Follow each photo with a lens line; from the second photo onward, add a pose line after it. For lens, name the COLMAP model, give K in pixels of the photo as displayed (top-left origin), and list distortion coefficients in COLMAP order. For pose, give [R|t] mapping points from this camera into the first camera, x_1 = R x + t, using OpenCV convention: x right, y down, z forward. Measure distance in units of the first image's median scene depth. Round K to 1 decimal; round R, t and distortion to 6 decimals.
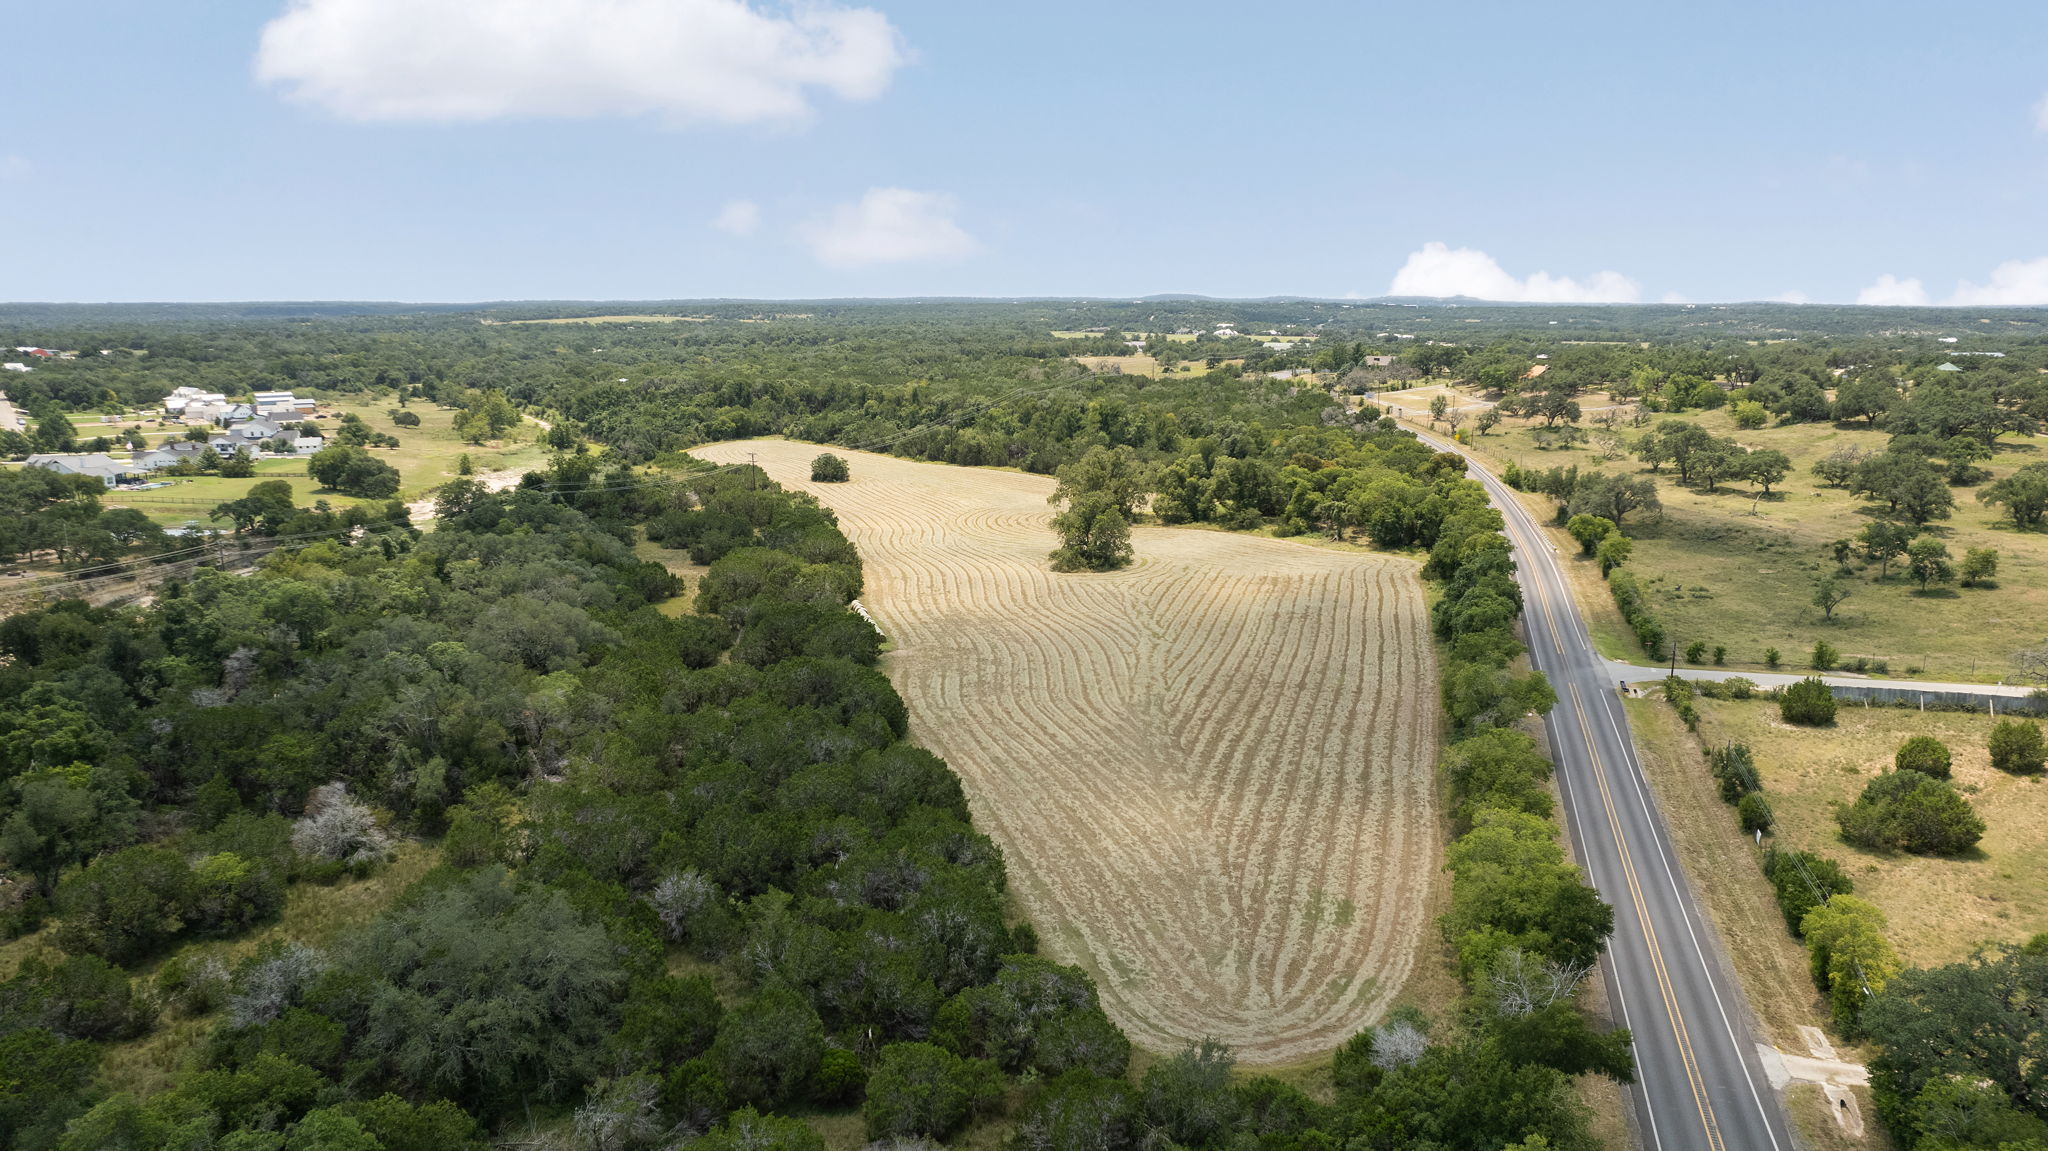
lens RADIAL K [[1348.9, 0, 1038.6], [0, 1348.9, 578.2], [0, 0, 1]] dist [-0.086020, 0.091278]
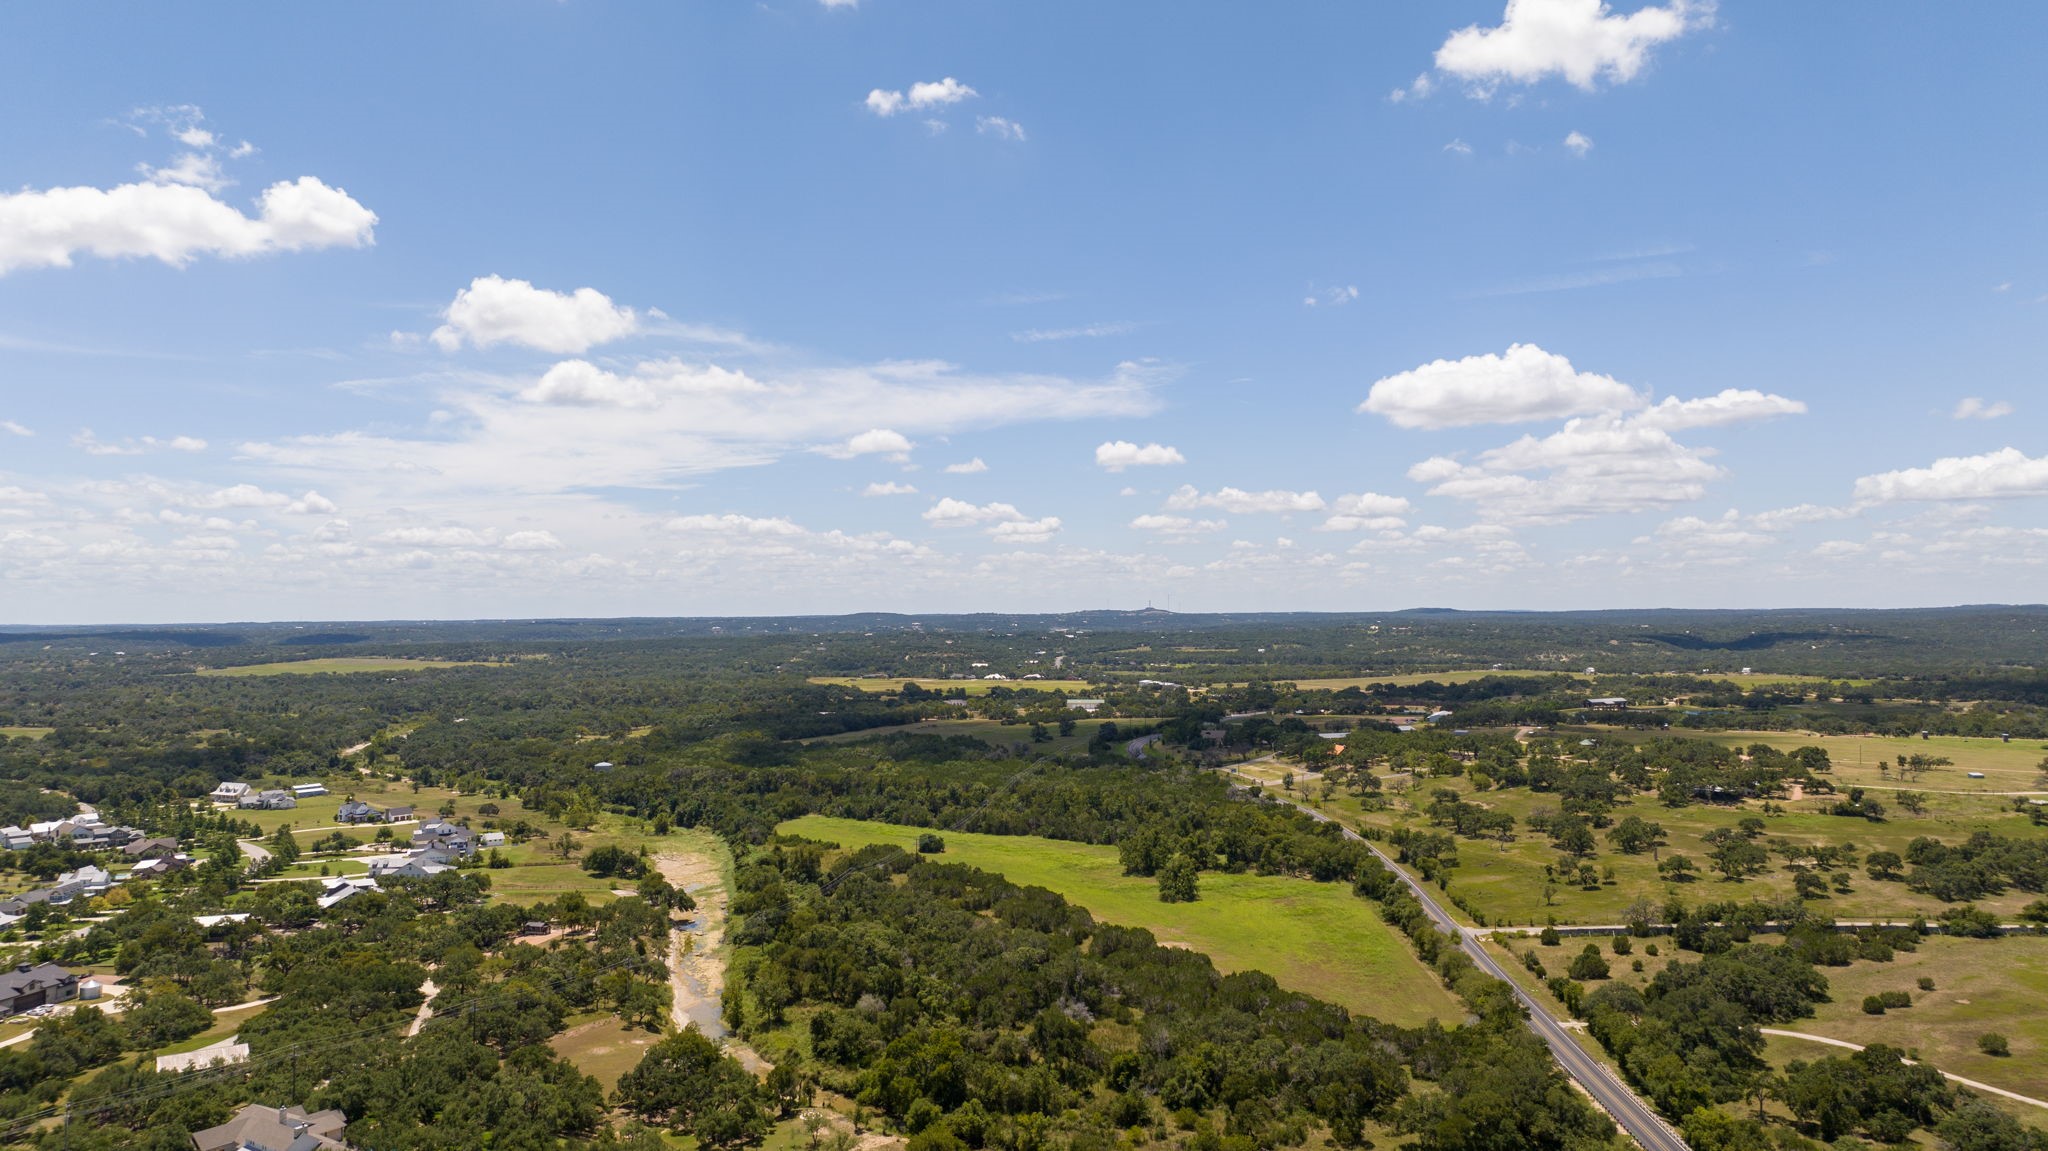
lens RADIAL K [[1446.9, 0, 1024.0], [0, 1446.9, 575.5], [0, 0, 1]] dist [-0.020756, 0.002306]
pose [[0.975421, -0.007431, 0.220223, -0.930476], [0.056725, 0.974214, -0.218377, -0.032177], [-0.212922, 0.225502, 0.950691, -1.452039]]
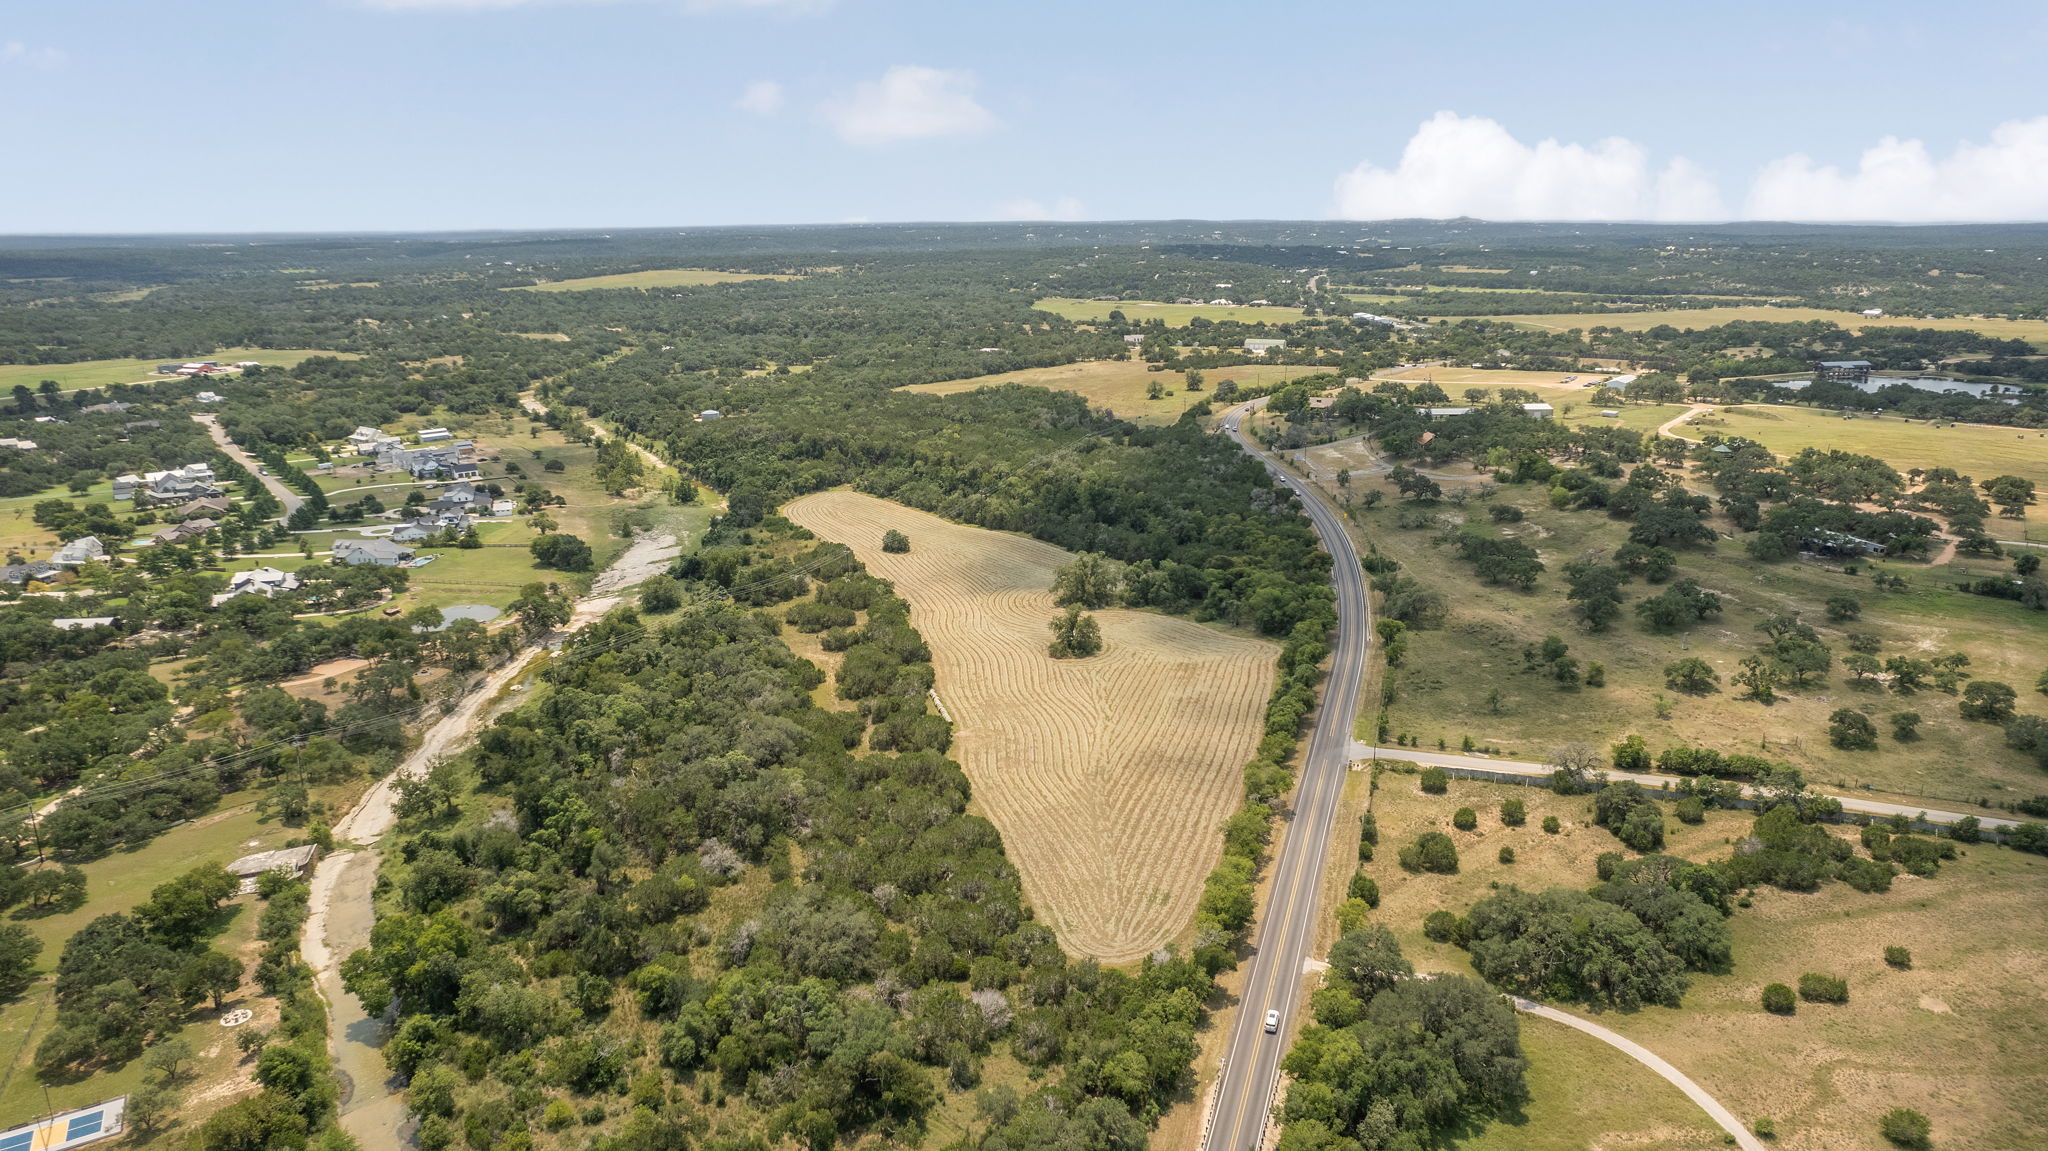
lens RADIAL K [[1312.5, 0, 1031.8], [0, 1312.5, 573.6], [0, 0, 1]] dist [-0.071028, 0.058665]
pose [[0.999801, -0.006662, -0.018780, 0.027630], [0.007892, 0.997776, 0.066182, -0.313698], [0.018298, -0.066317, 0.997631, -0.829354]]
